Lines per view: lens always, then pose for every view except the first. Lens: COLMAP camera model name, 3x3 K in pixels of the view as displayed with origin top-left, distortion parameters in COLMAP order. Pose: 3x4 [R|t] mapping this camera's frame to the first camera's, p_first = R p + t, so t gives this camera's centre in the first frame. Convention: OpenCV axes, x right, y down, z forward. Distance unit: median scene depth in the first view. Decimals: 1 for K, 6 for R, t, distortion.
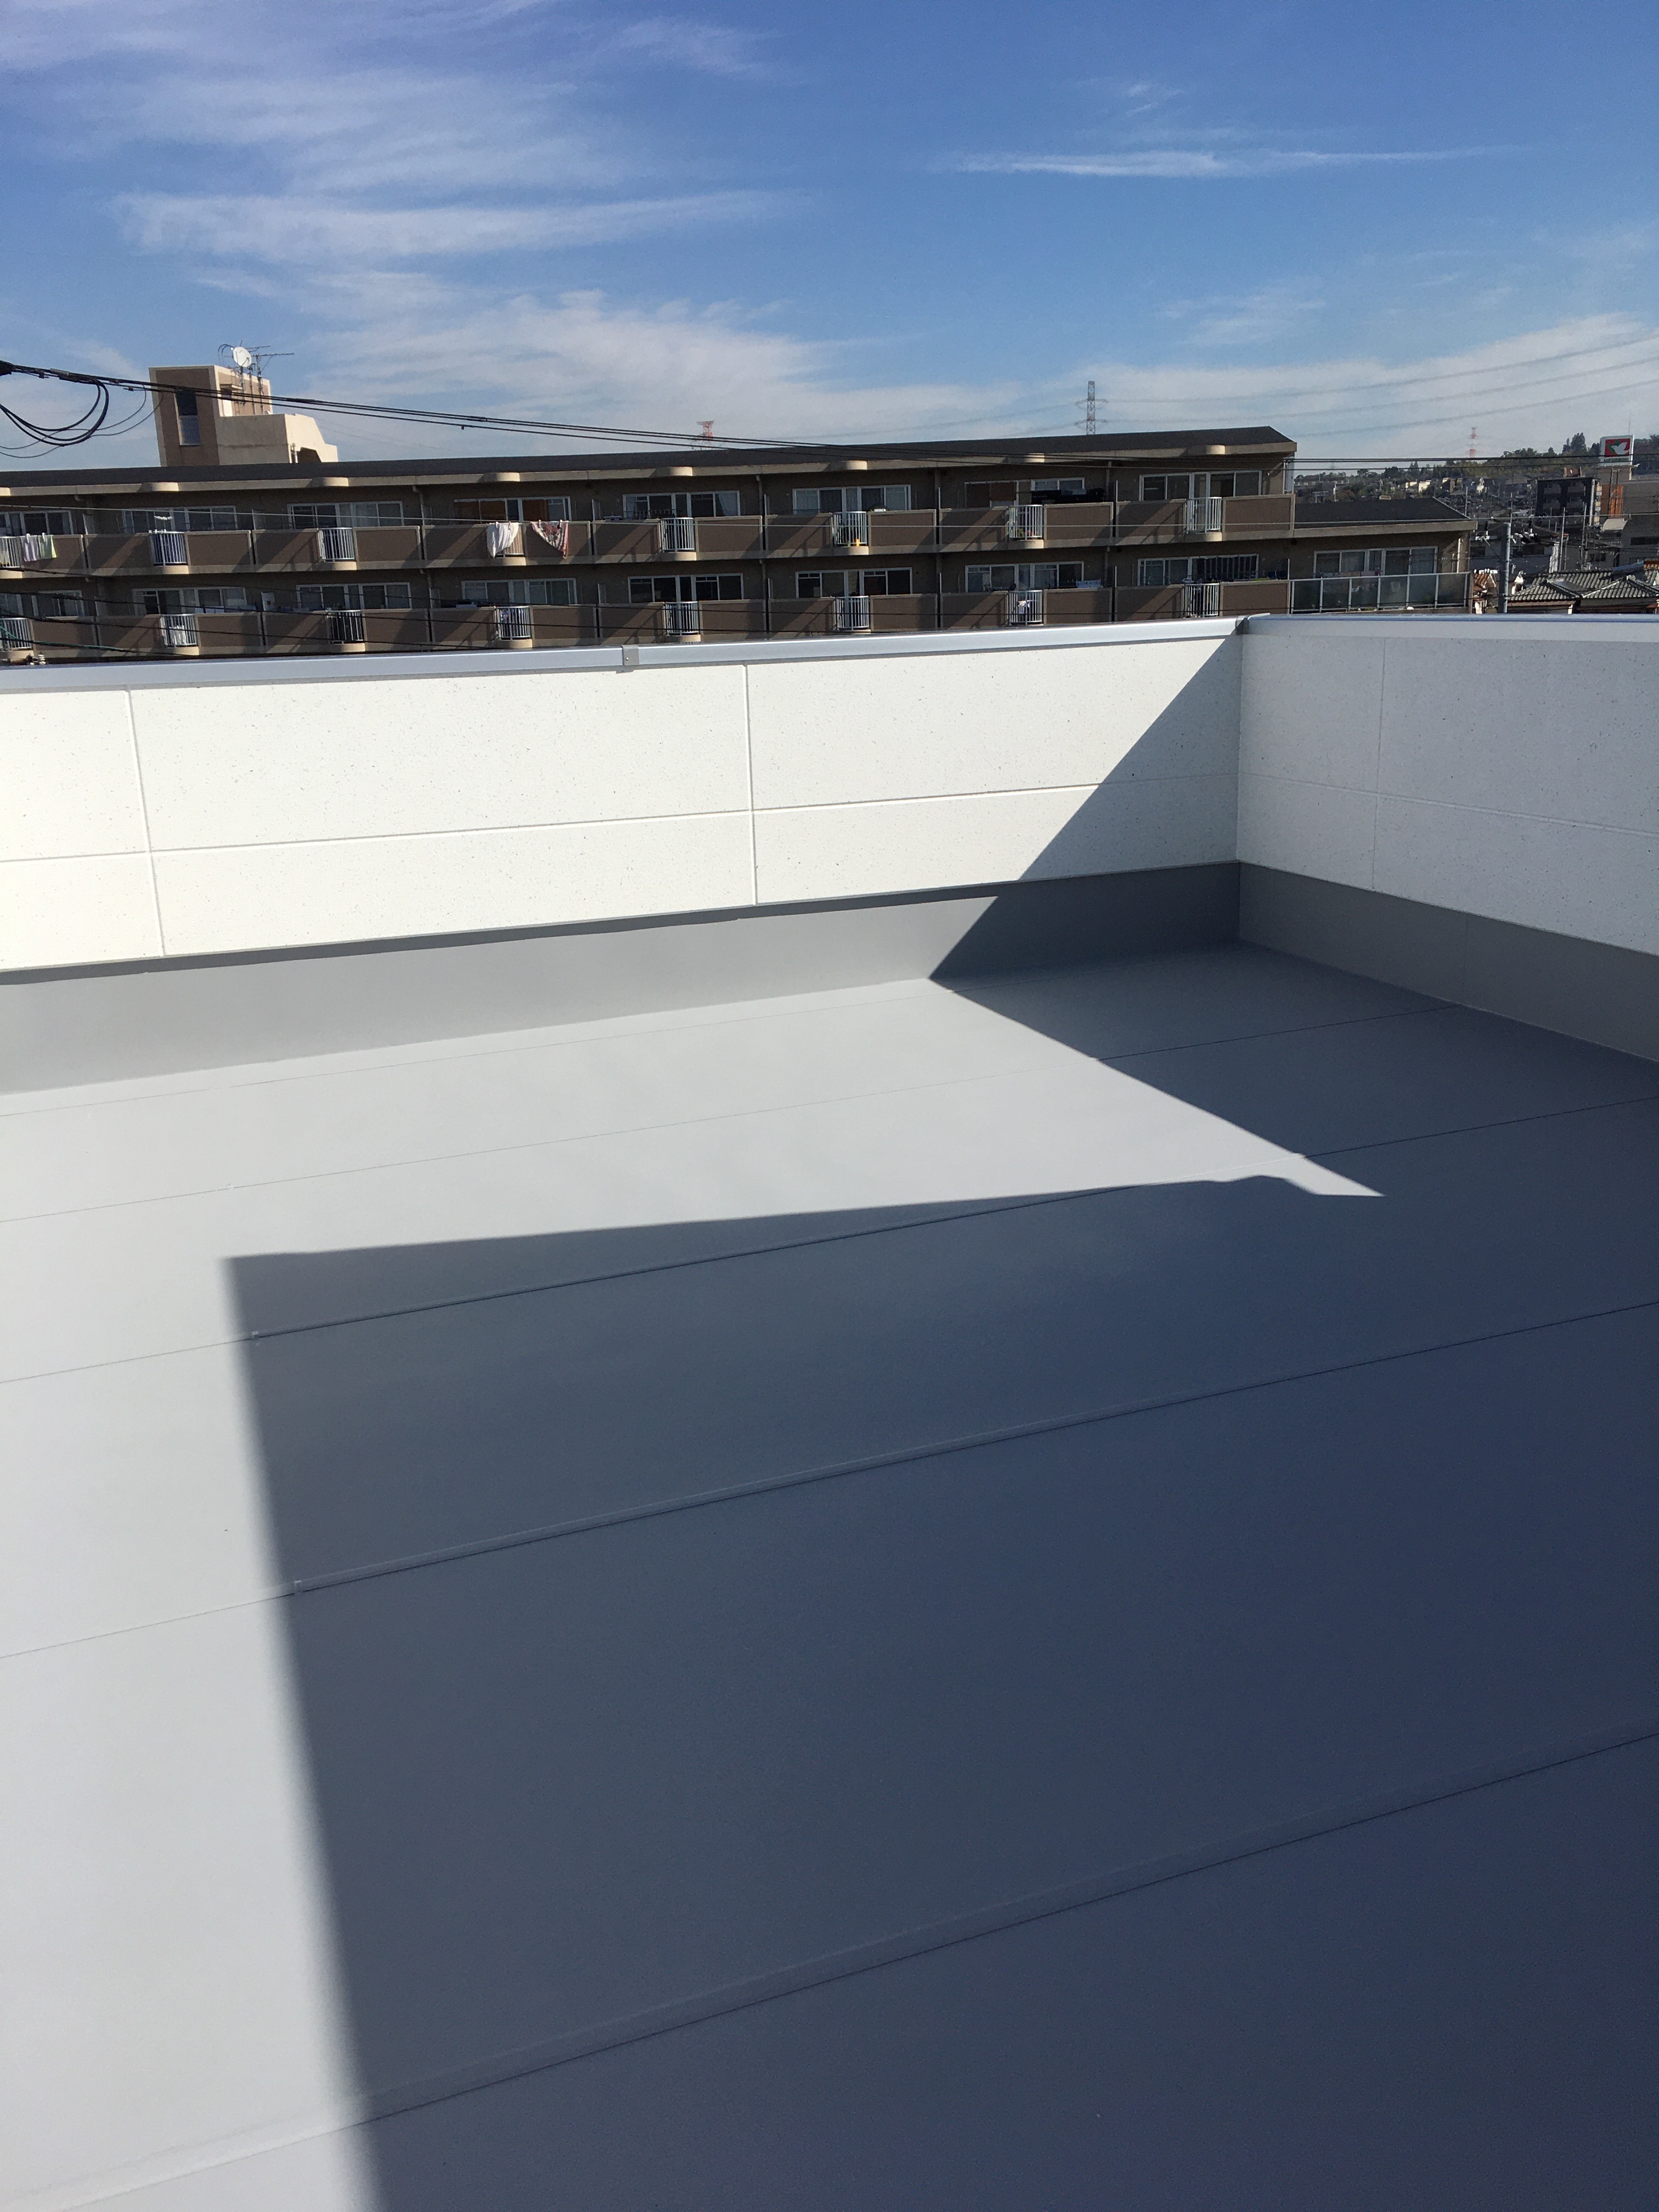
lens RADIAL K [[1893.0, 0, 831.1], [0, 1893.0, 1118.3], [0, 0, 1]] dist [0.079331, -0.093679]
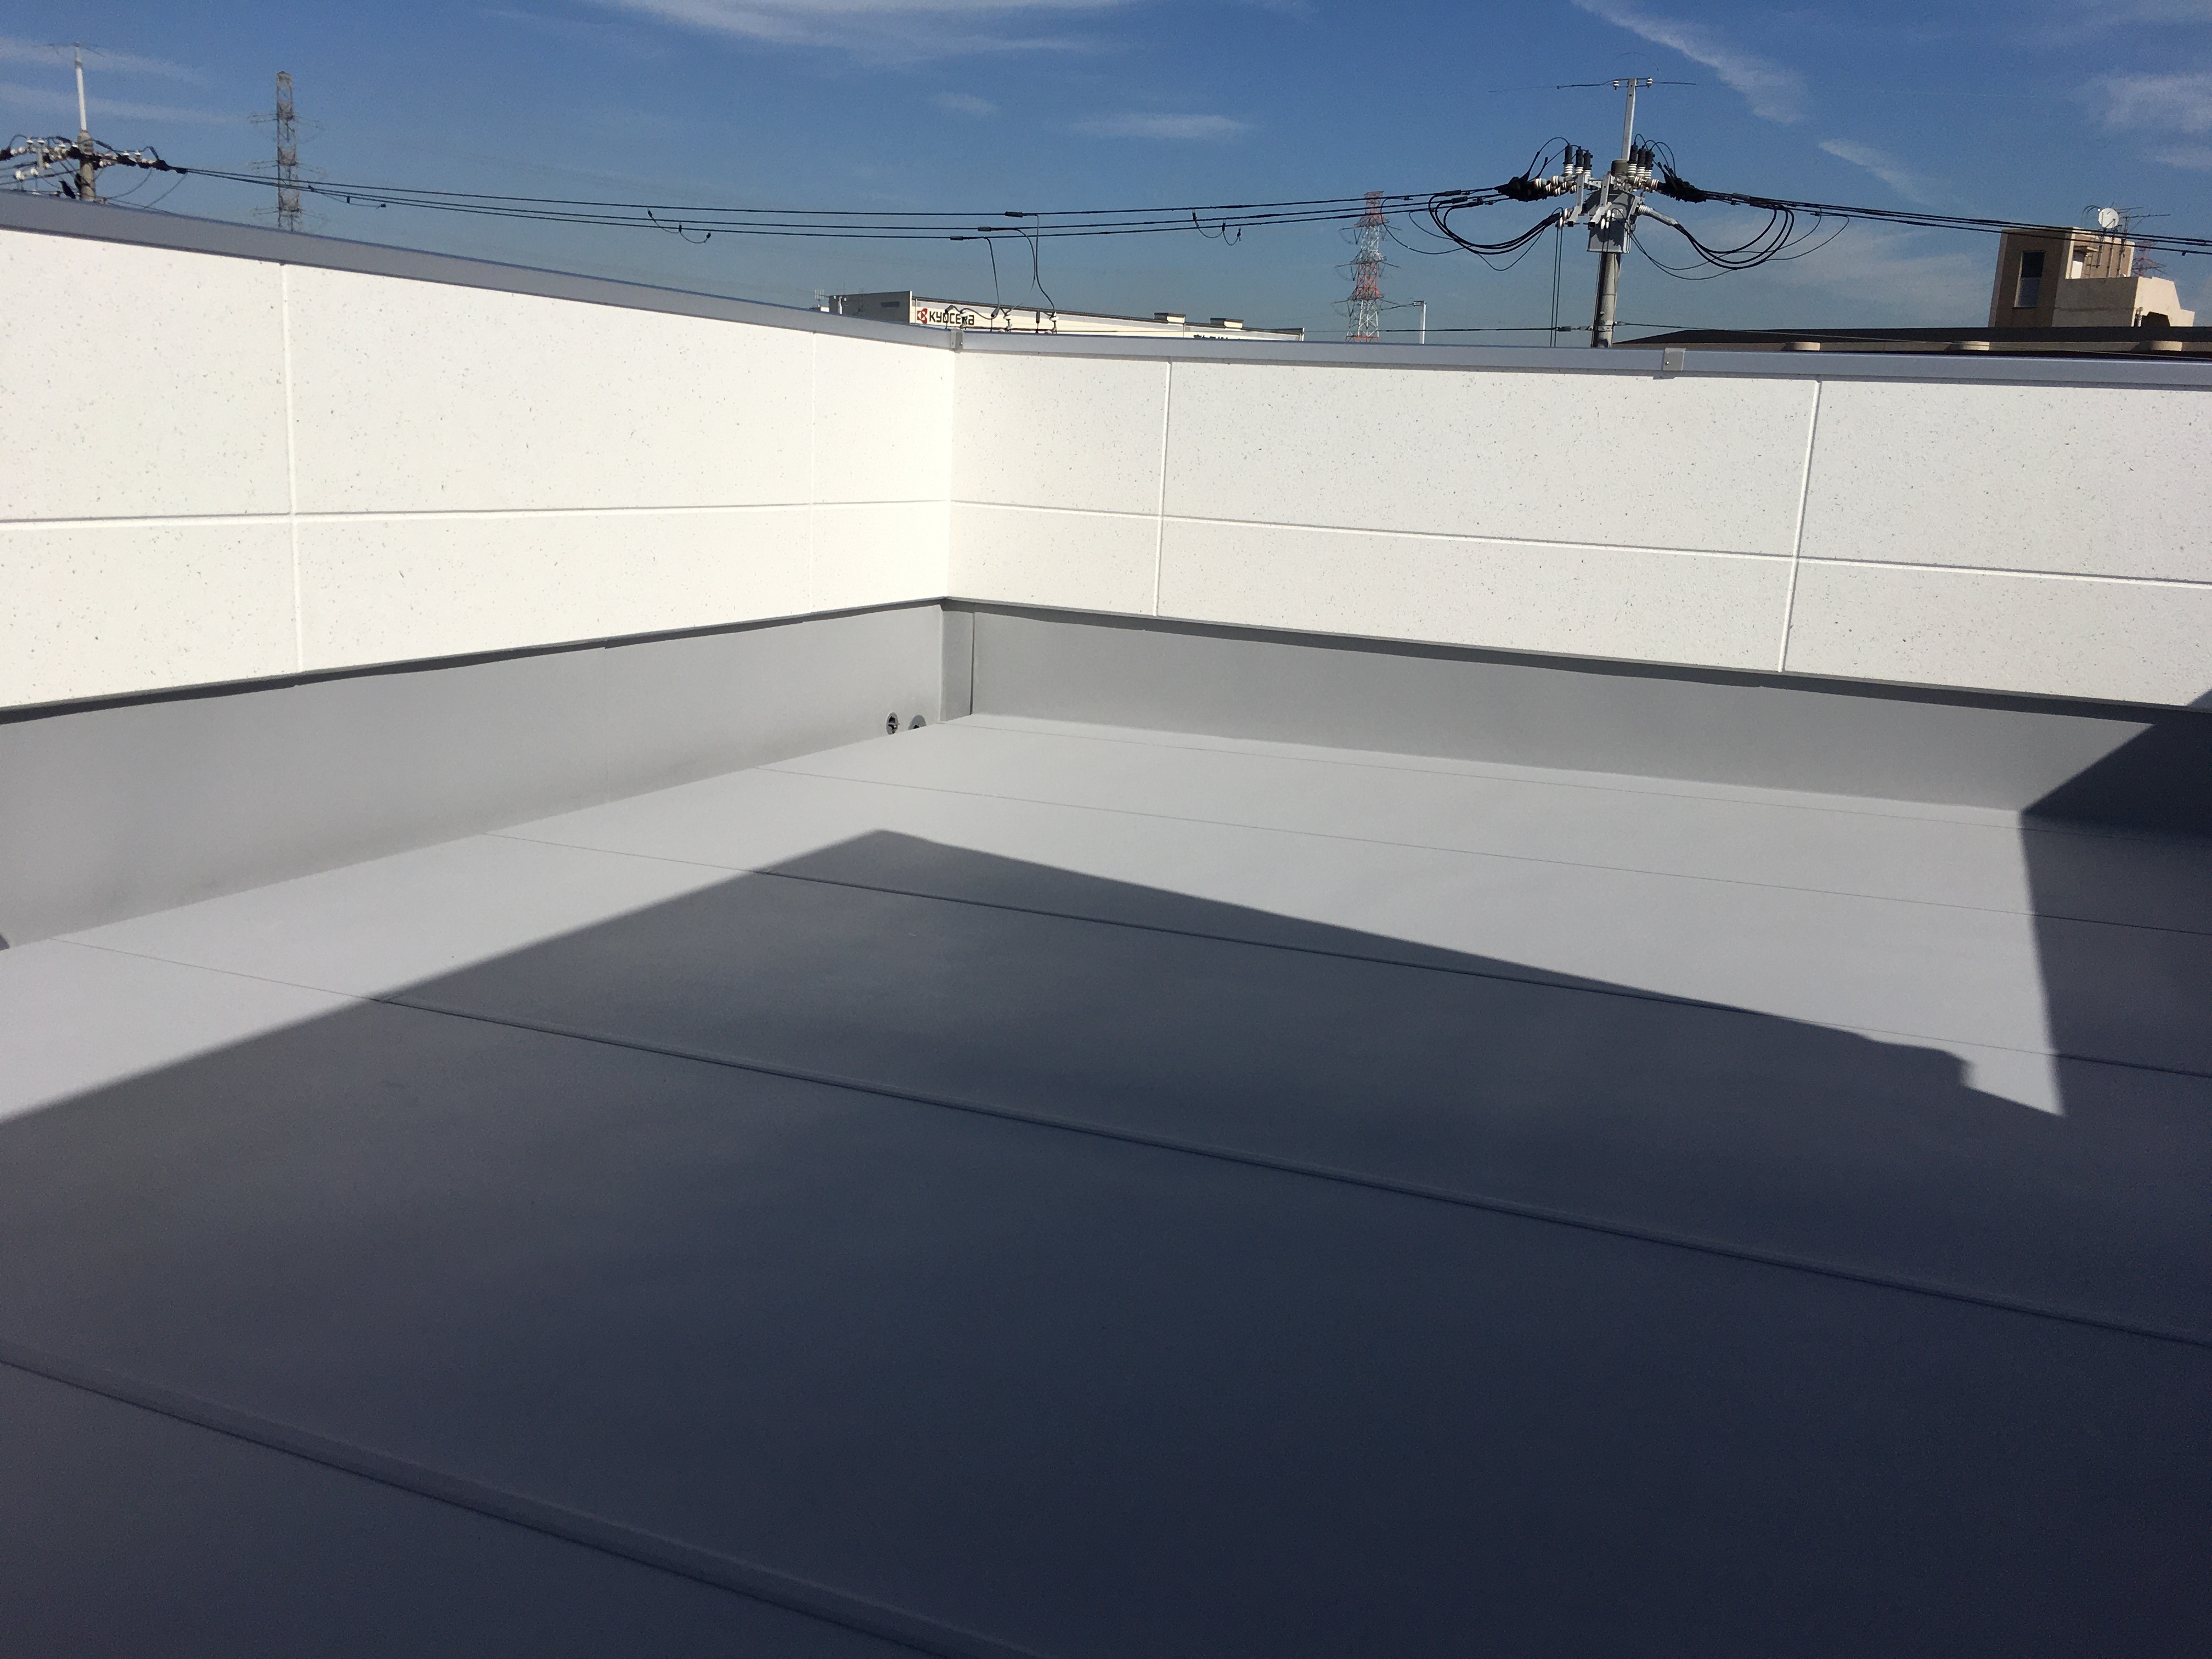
lens RADIAL K [[1893.0, 0, 1121.7], [0, 1893.0, 819.6], [0, 0, 1]] dist [0.079331, -0.093679]
pose [[0.722056, 0.203571, -0.661207, 0.098779], [-0.257470, 0.966149, 0.016292, 0.003089], [0.642141, 0.158477, 0.750027, 0.063955]]
